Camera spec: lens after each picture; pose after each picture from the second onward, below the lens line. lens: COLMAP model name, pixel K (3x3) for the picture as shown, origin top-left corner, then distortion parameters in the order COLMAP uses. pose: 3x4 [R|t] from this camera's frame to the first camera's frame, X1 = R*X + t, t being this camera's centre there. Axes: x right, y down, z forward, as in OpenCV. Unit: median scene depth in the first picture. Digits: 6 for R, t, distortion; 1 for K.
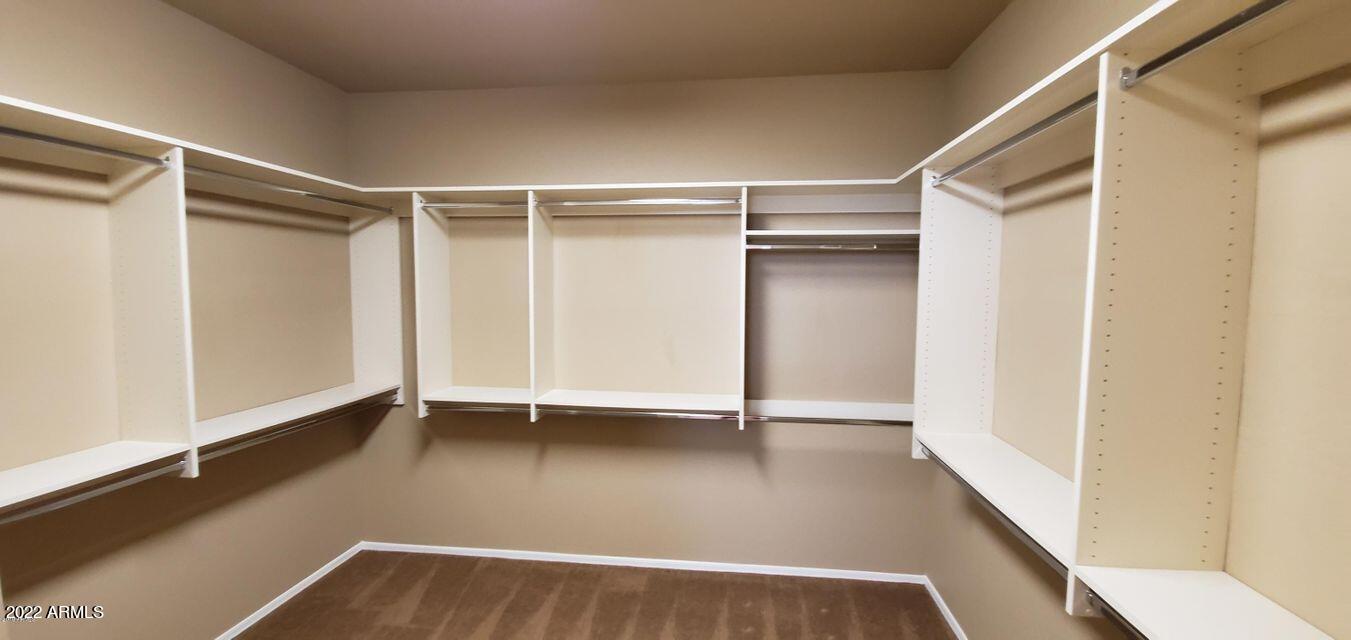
lens RADIAL K [[531.3, 0, 675.5], [0, 531.3, 320.0], [0, 0, 1]] dist [0.000760, -0.012500]
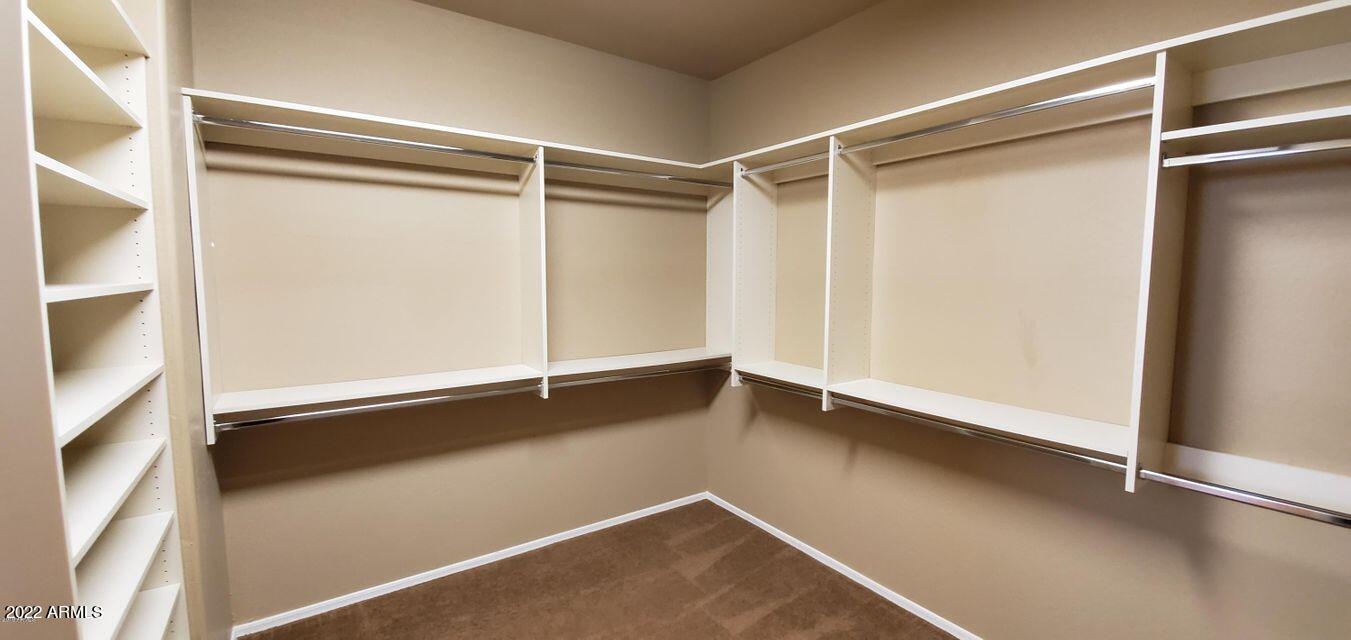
lens RADIAL K [[531.3, 0, 675.5], [0, 531.3, 320.0], [0, 0, 1]] dist [0.000760, -0.012500]
pose [[0.658596, 0.063834, -0.749784, 0.200583], [-0.046432, 0.997944, 0.044177, 0.018654], [0.751063, 0.005719, 0.660206, 0.252052]]
